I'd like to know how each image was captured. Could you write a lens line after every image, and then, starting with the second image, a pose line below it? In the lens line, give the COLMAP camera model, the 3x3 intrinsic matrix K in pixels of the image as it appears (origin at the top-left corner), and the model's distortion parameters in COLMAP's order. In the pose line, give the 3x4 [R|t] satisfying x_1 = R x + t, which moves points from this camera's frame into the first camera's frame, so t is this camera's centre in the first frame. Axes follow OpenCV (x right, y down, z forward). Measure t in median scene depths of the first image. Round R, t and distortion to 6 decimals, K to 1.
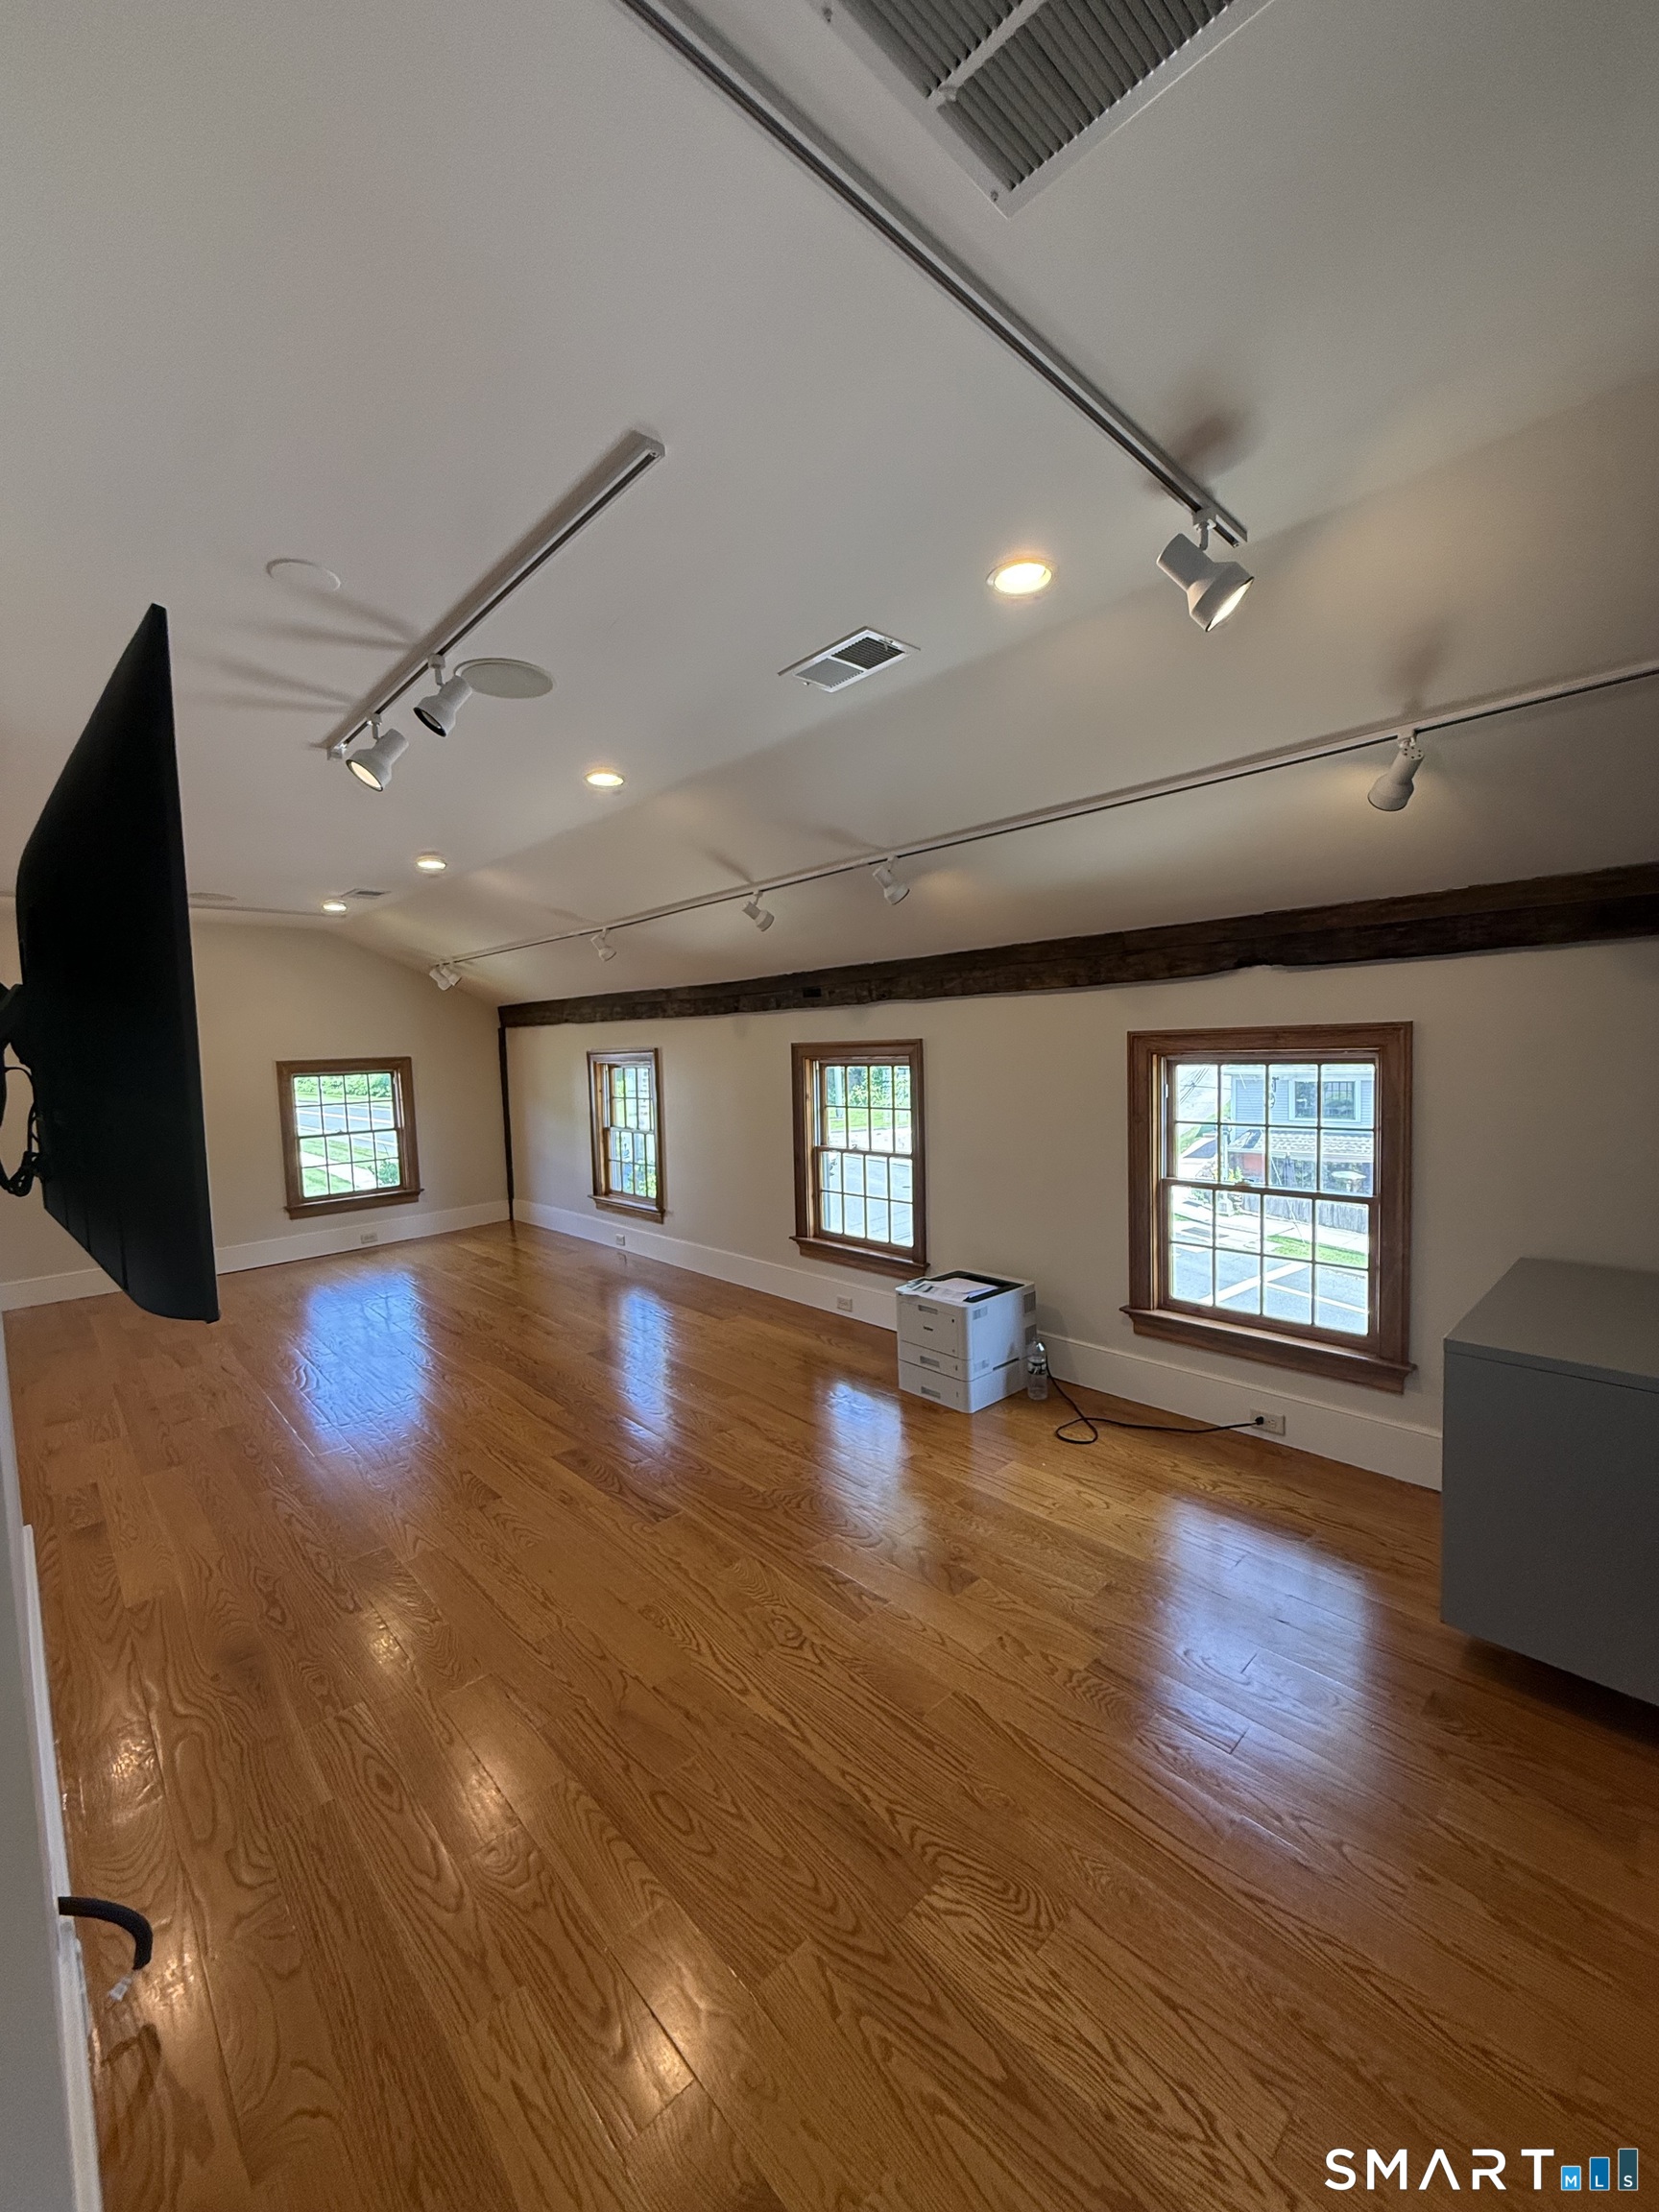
lens RADIAL K [[881.5, 0, 830.9], [0, 881.5, 1100.3], [0, 0, 1]] dist [0.000097, 0.000329]
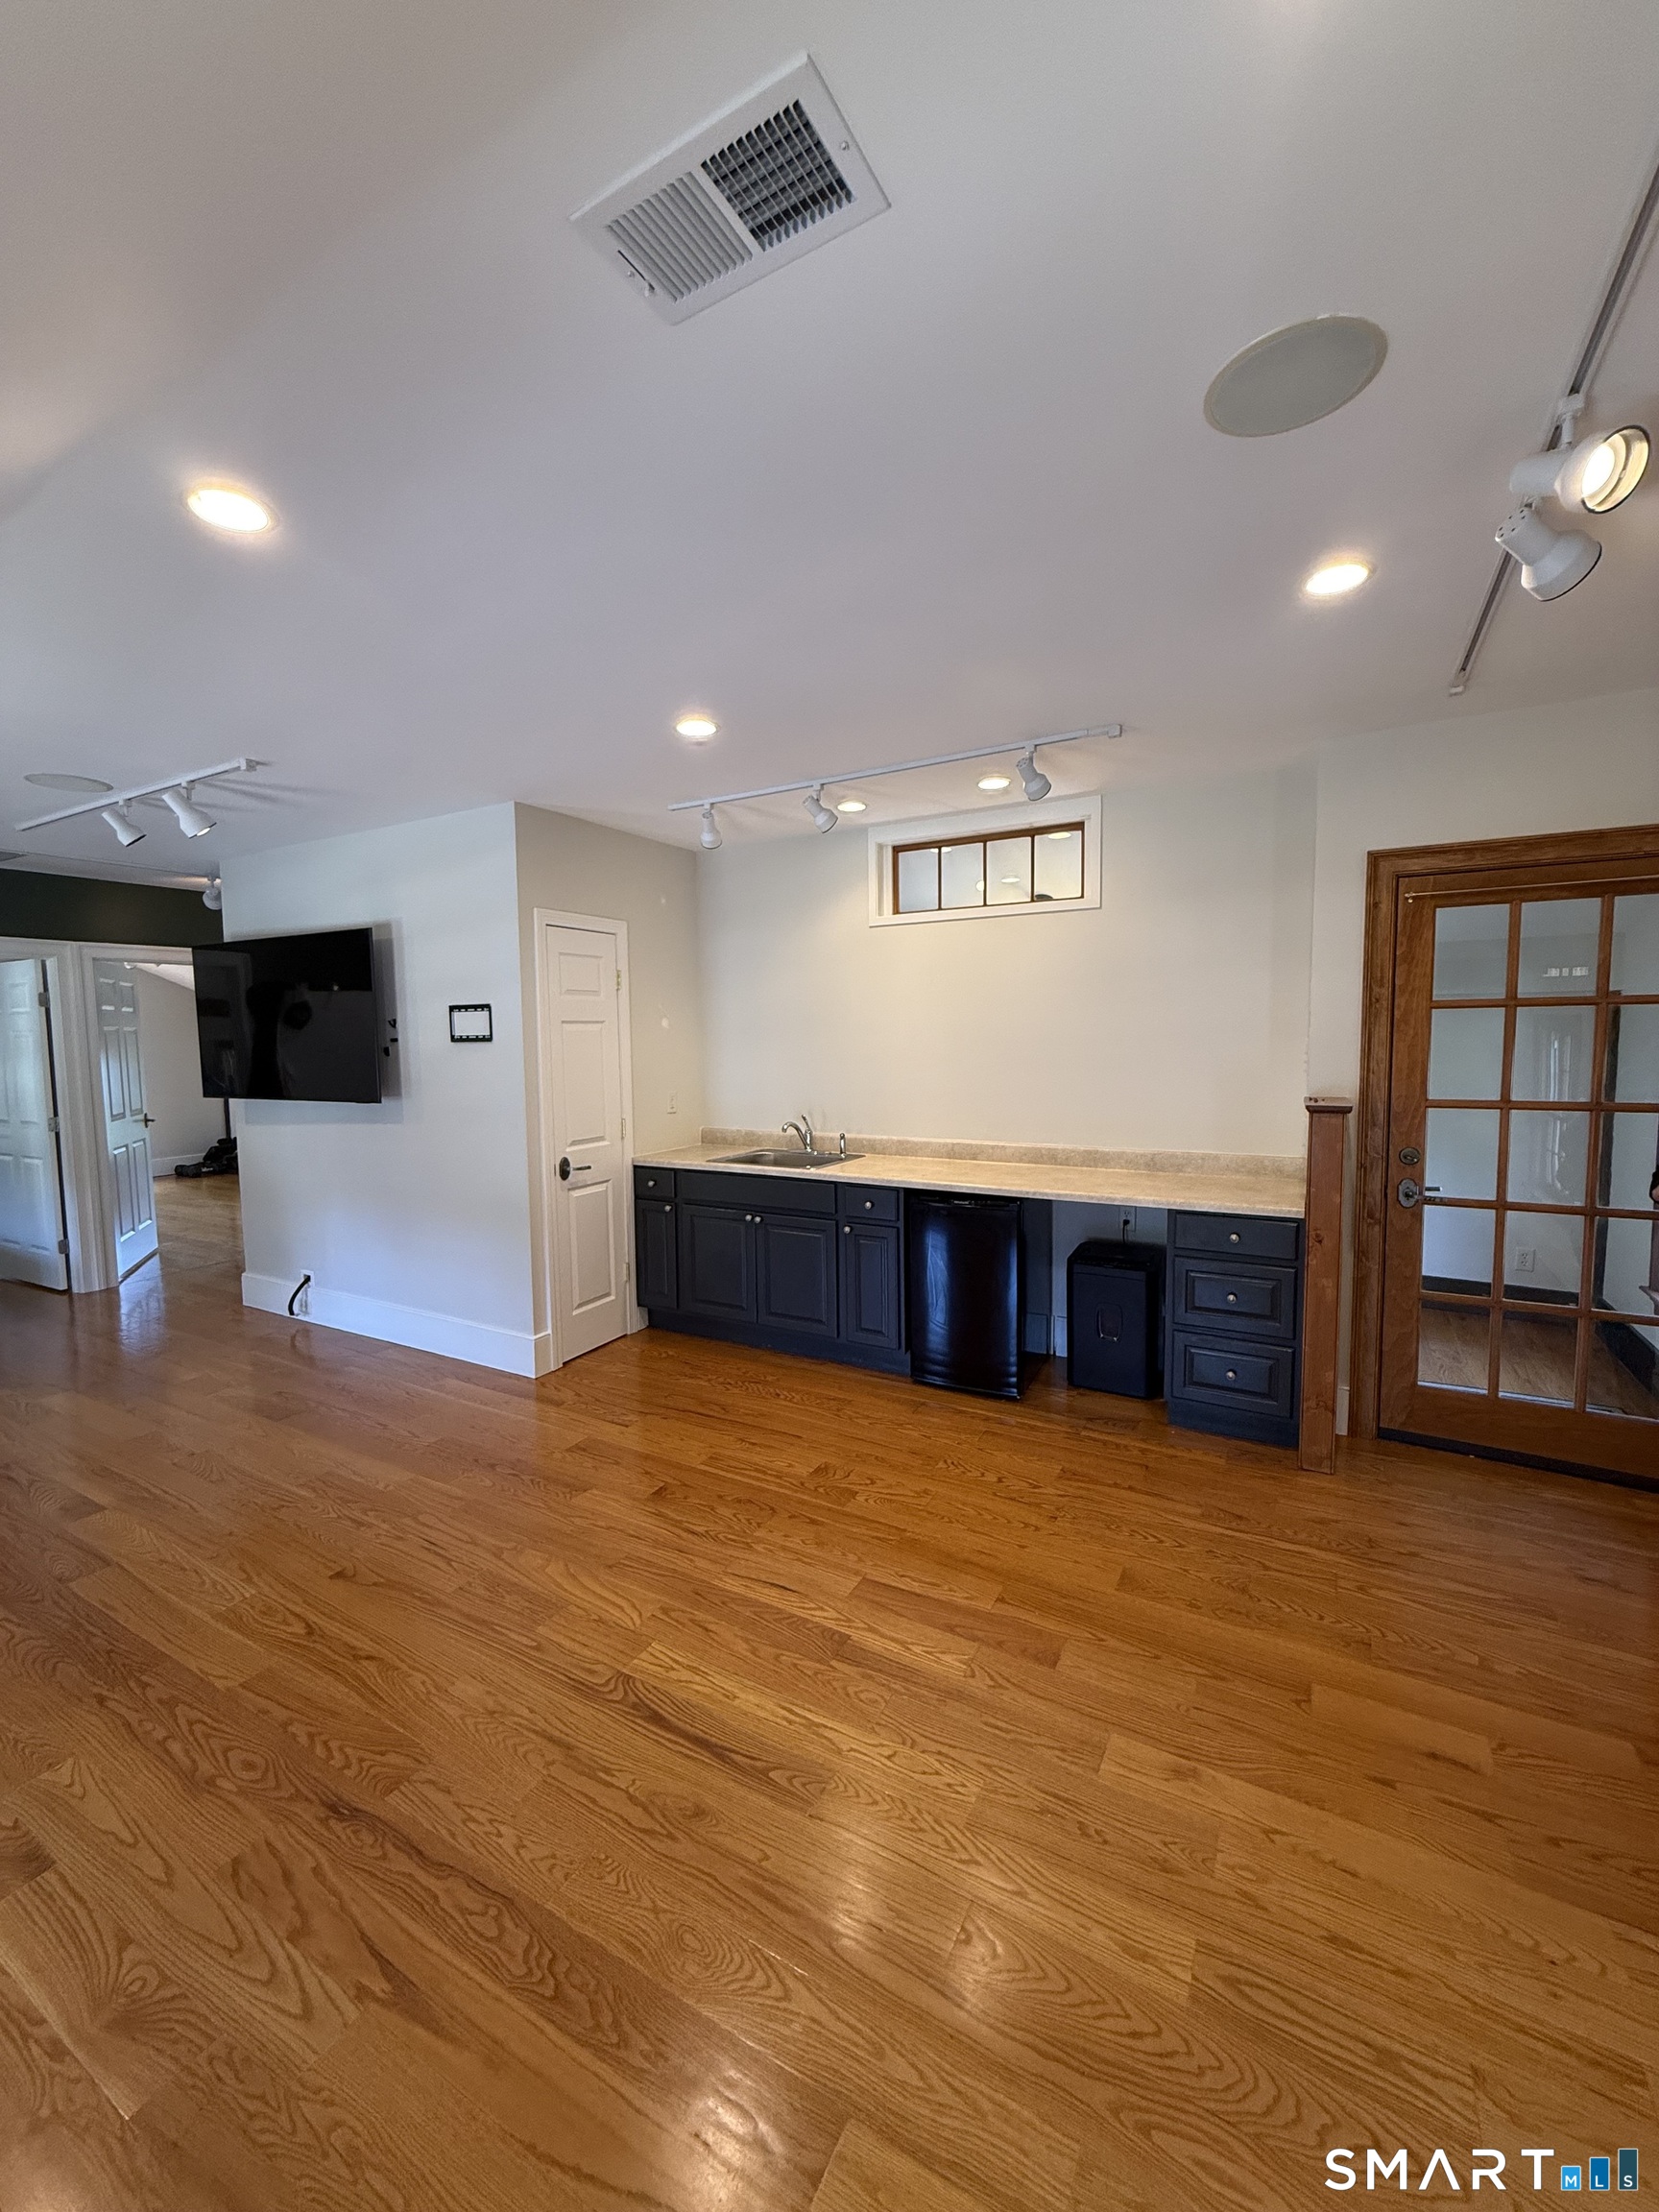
lens RADIAL K [[881.5, 0, 830.9], [0, 881.5, 1100.3], [0, 0, 1]] dist [0.000097, 0.000329]
pose [[-0.954494, 0.066913, -0.290625, -0.616892], [0.022989, 0.988114, 0.151997, -0.085050], [0.297341, 0.138399, -0.944687, 1.584057]]
